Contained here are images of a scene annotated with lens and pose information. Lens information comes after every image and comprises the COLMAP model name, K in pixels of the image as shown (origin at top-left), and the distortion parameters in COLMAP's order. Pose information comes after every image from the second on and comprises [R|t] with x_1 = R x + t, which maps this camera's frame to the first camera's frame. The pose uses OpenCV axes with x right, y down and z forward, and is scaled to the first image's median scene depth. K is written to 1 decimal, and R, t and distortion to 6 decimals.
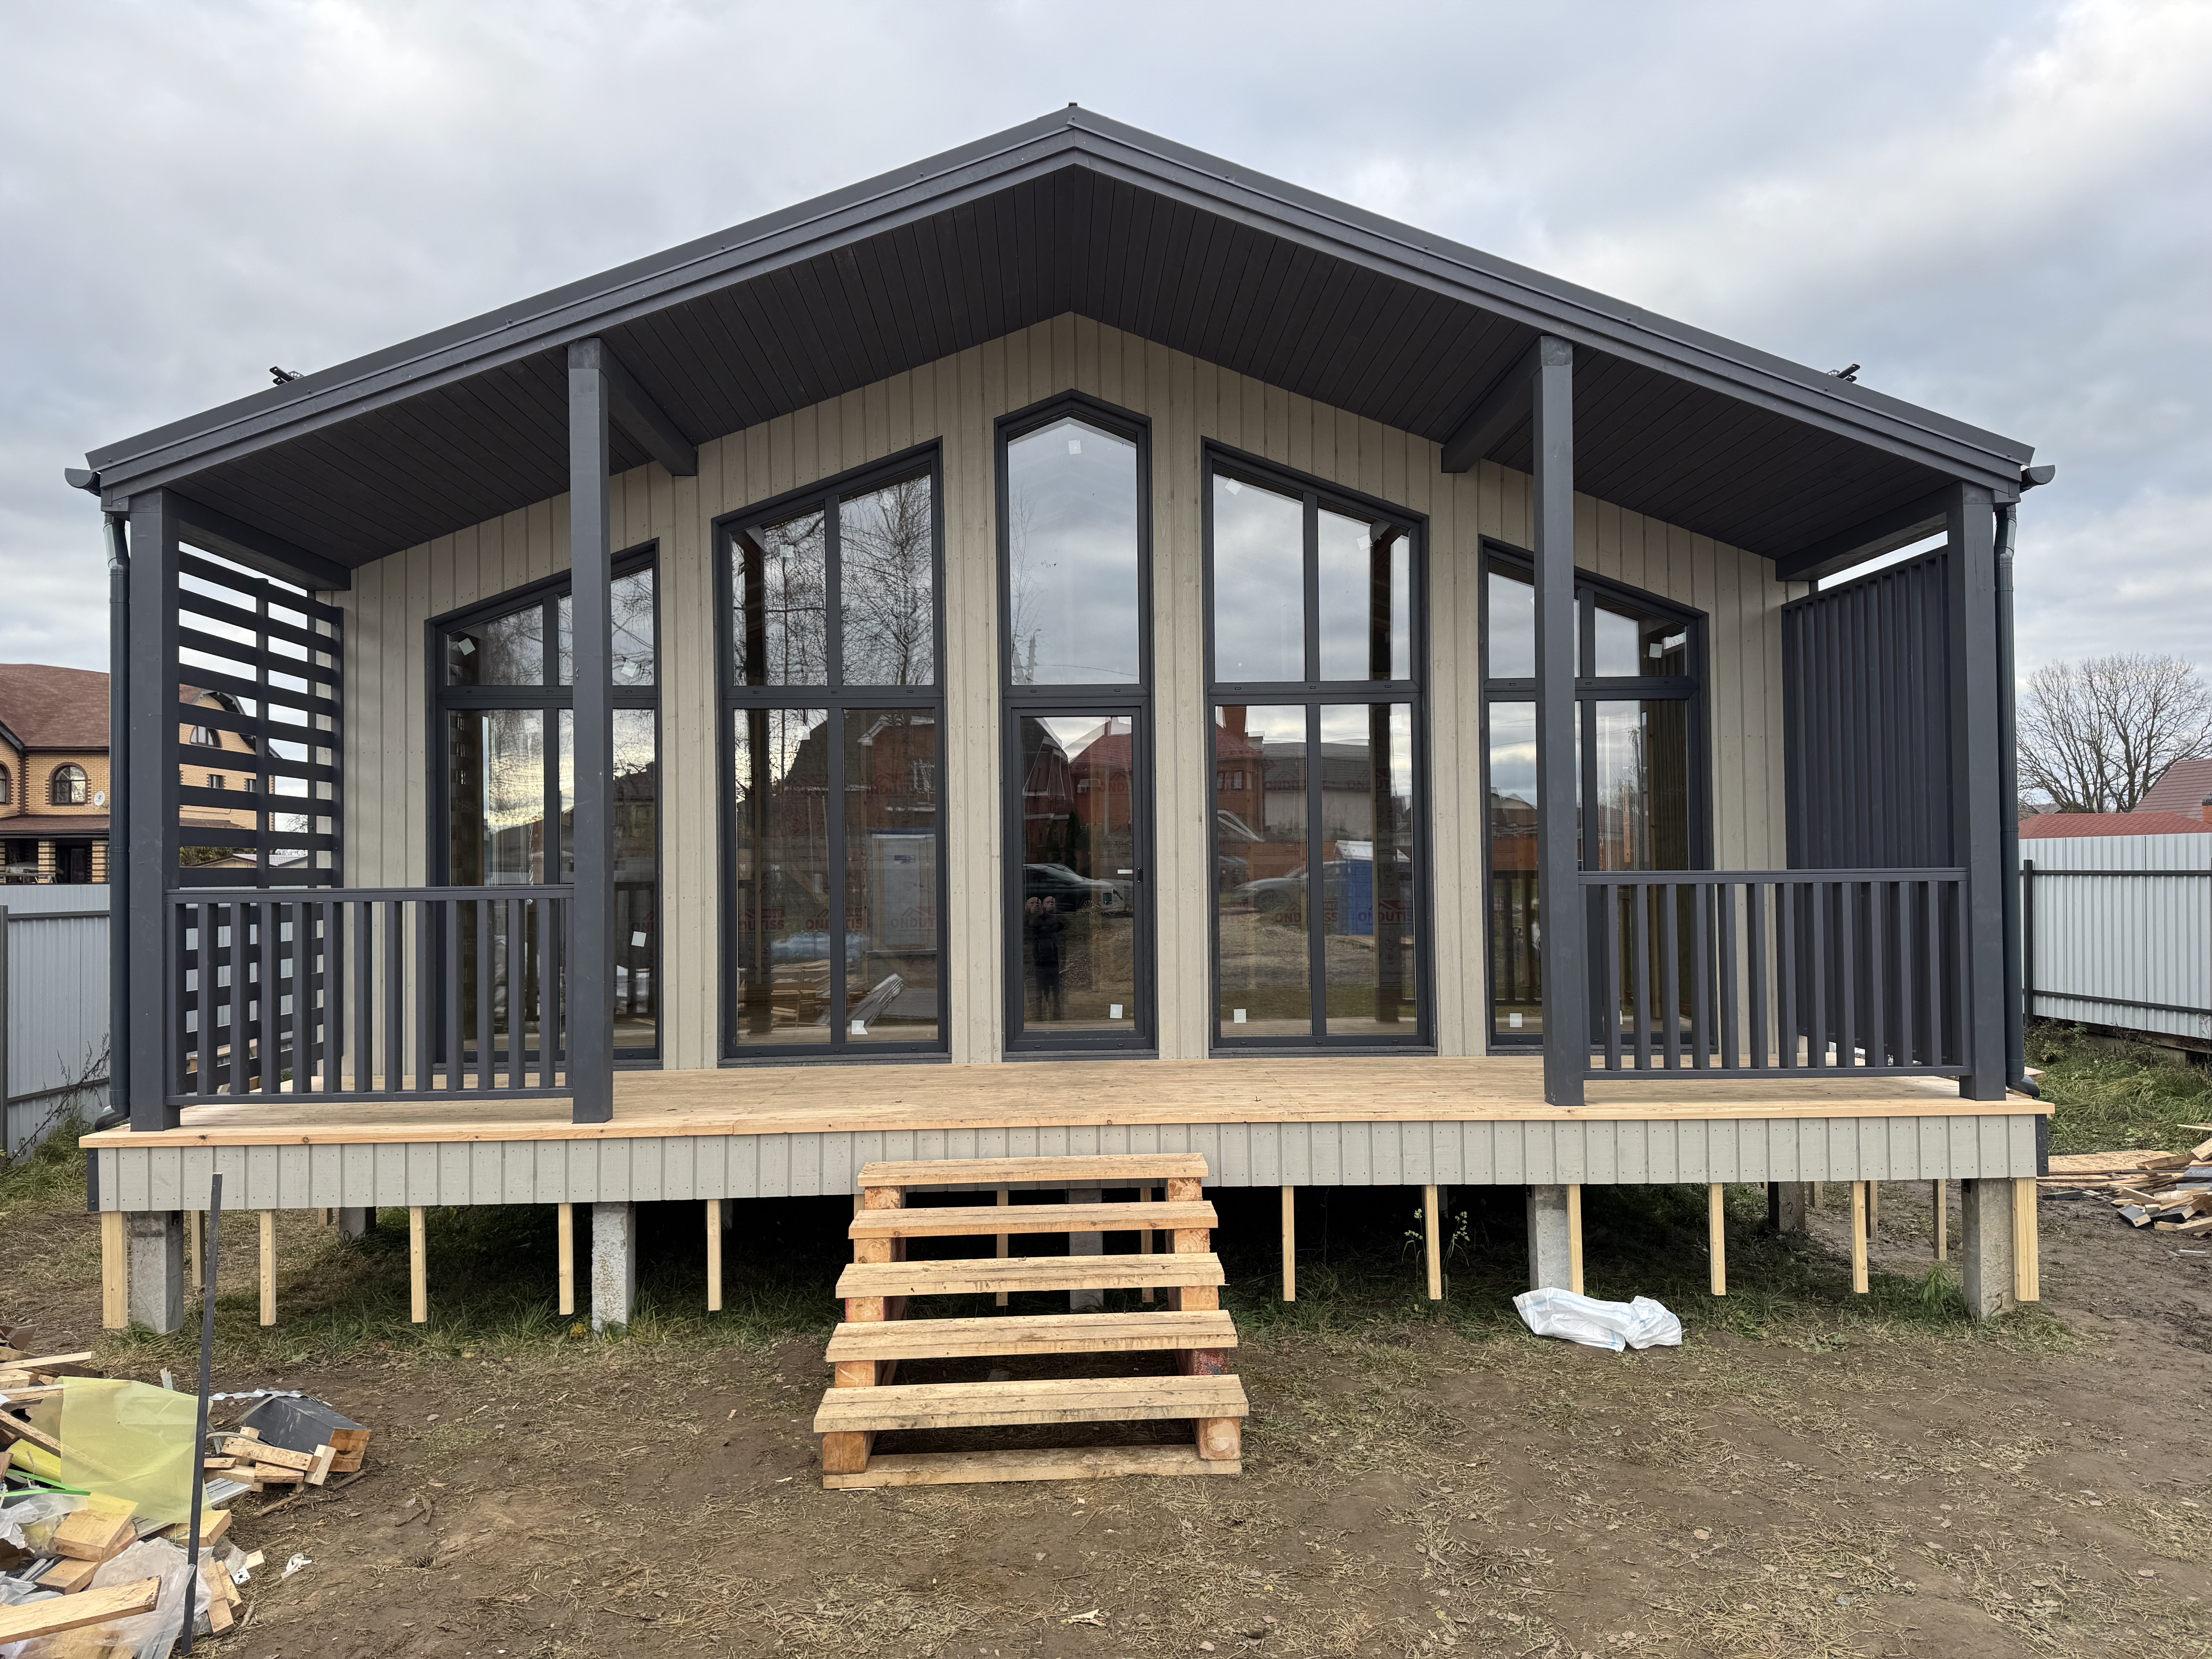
lens RADIAL K [[1542.4, 0, 1106.0], [0, 1542.4, 829.5], [0, 0, 1]] dist [0.001504, 0.002743]
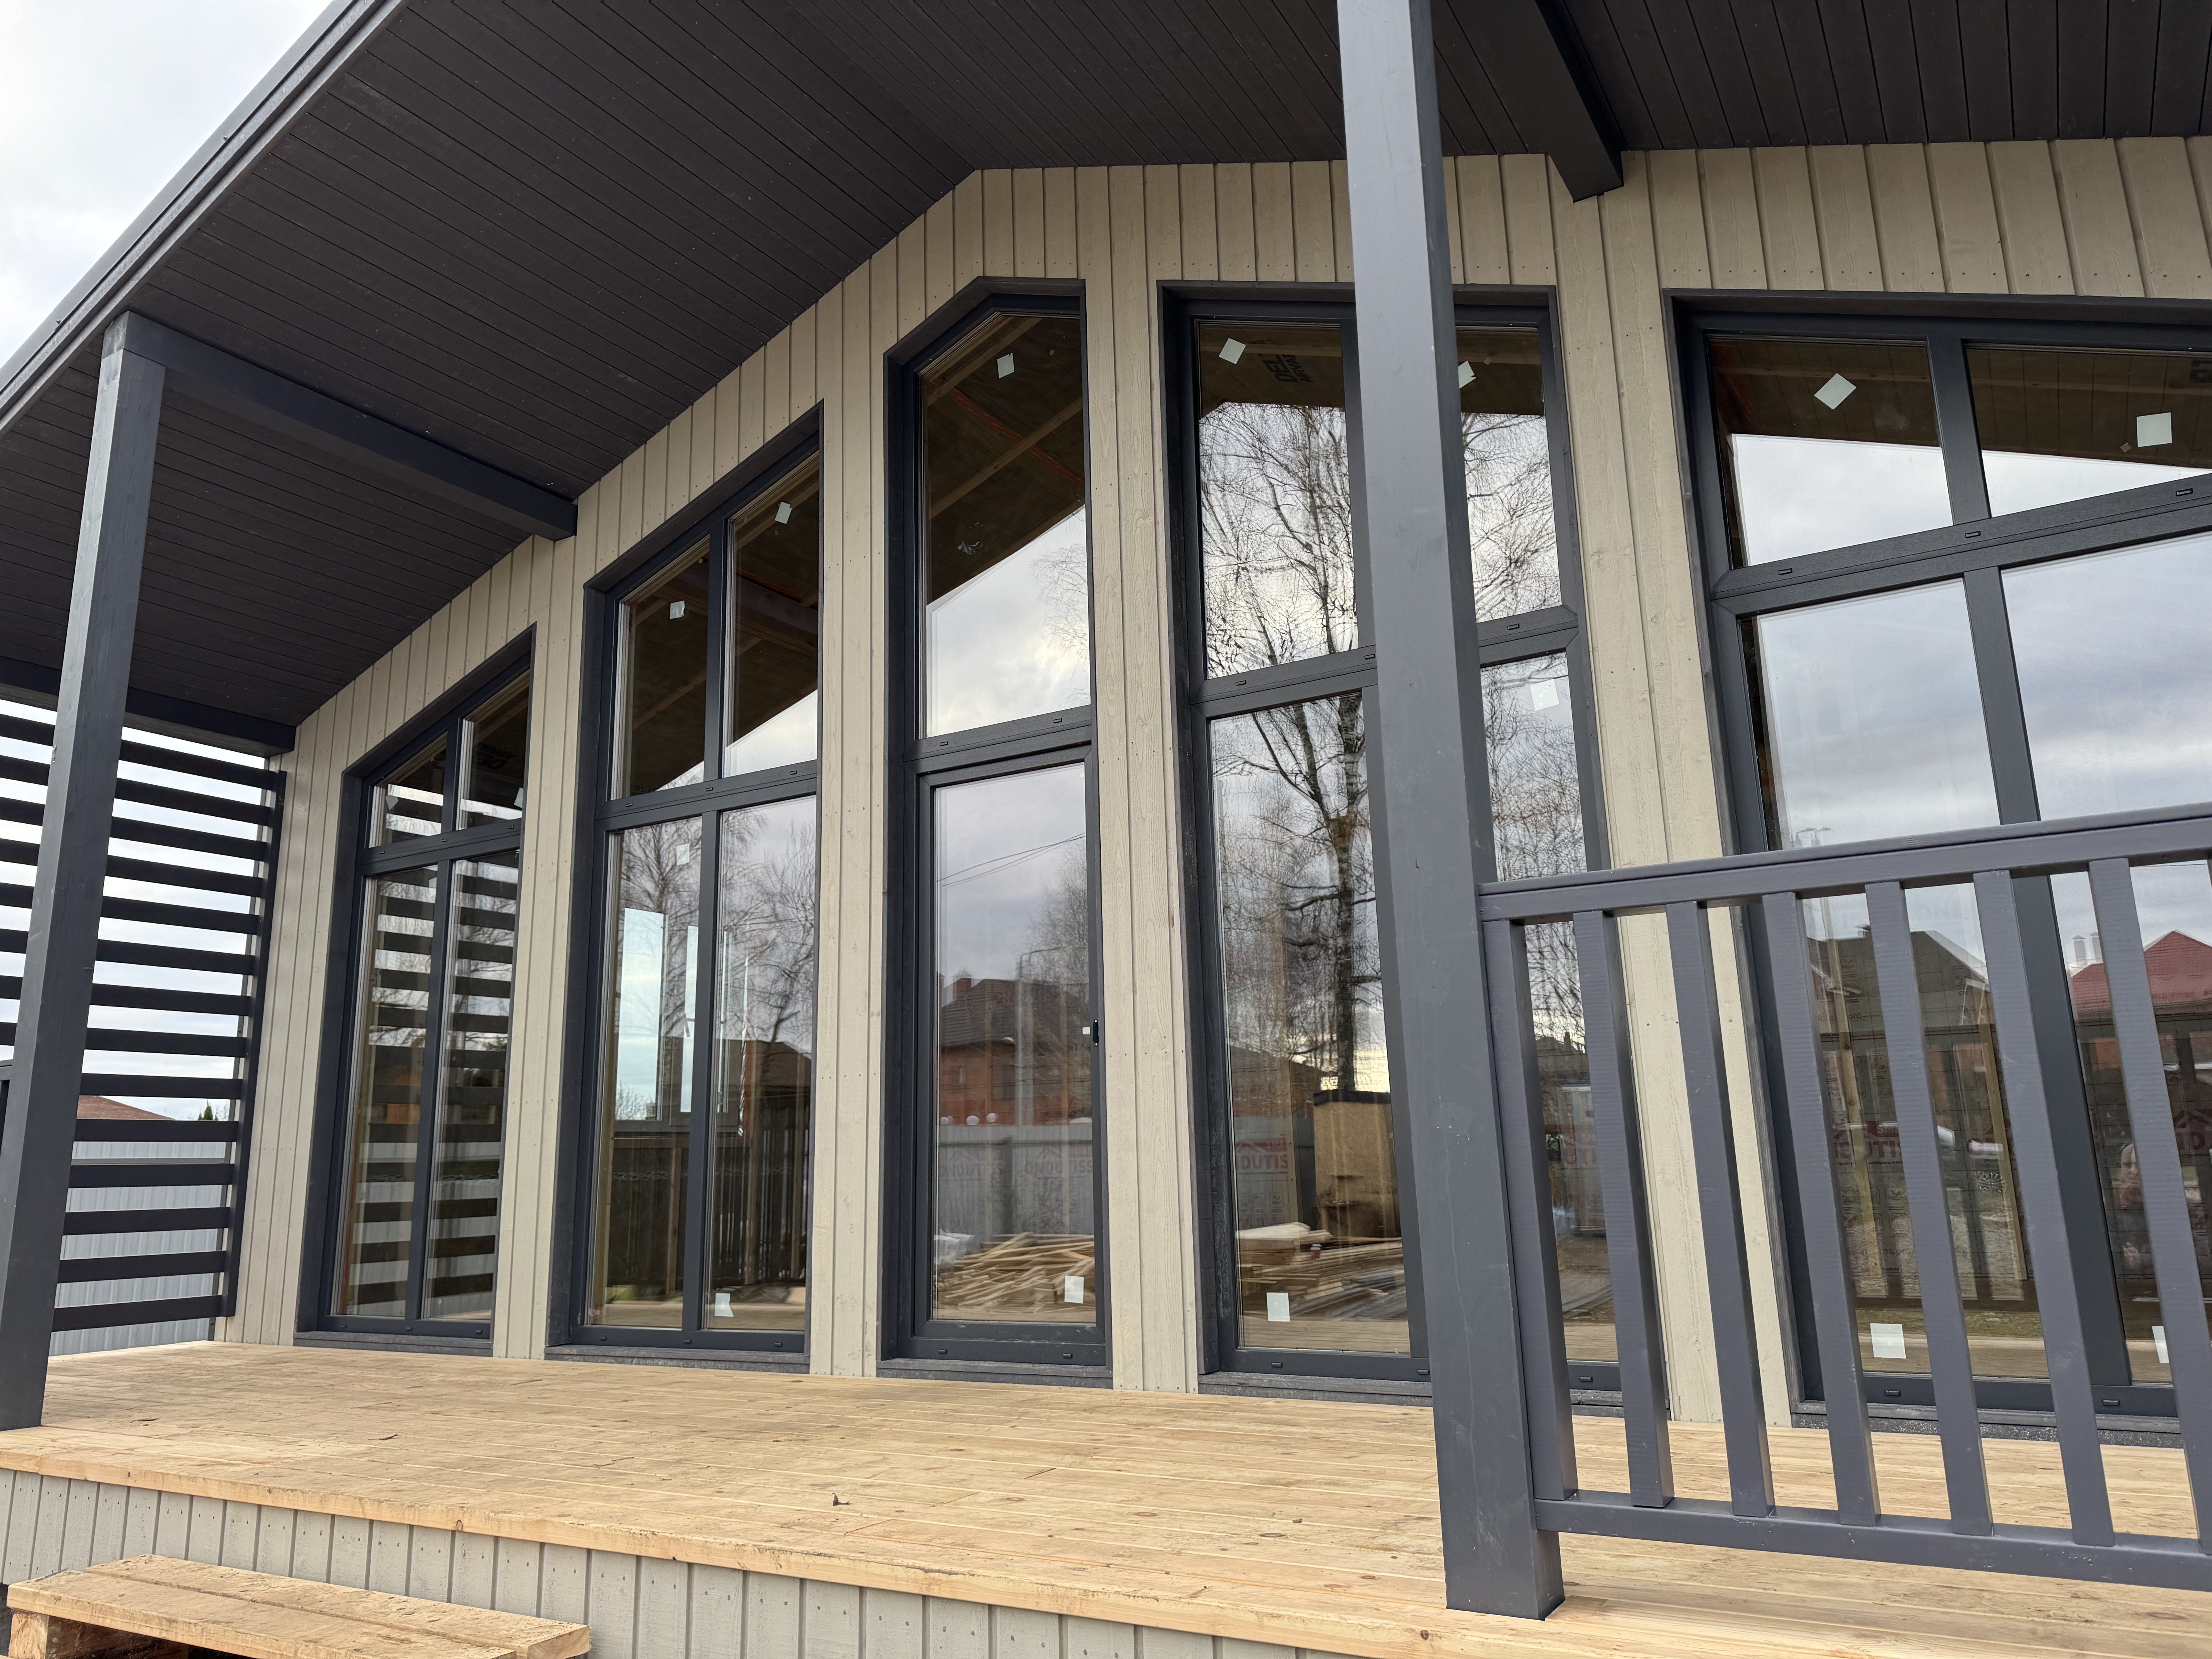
lens RADIAL K [[1542.4, 0, 1106.0], [0, 1542.4, 829.5], [0, 0, 1]] dist [0.001504, 0.002743]
pose [[0.843933, -0.125571, -0.521546, 0.329126], [0.018606, 0.978485, -0.205480, 0.071419], [0.536126, 0.163707, 0.828111, 0.538165]]
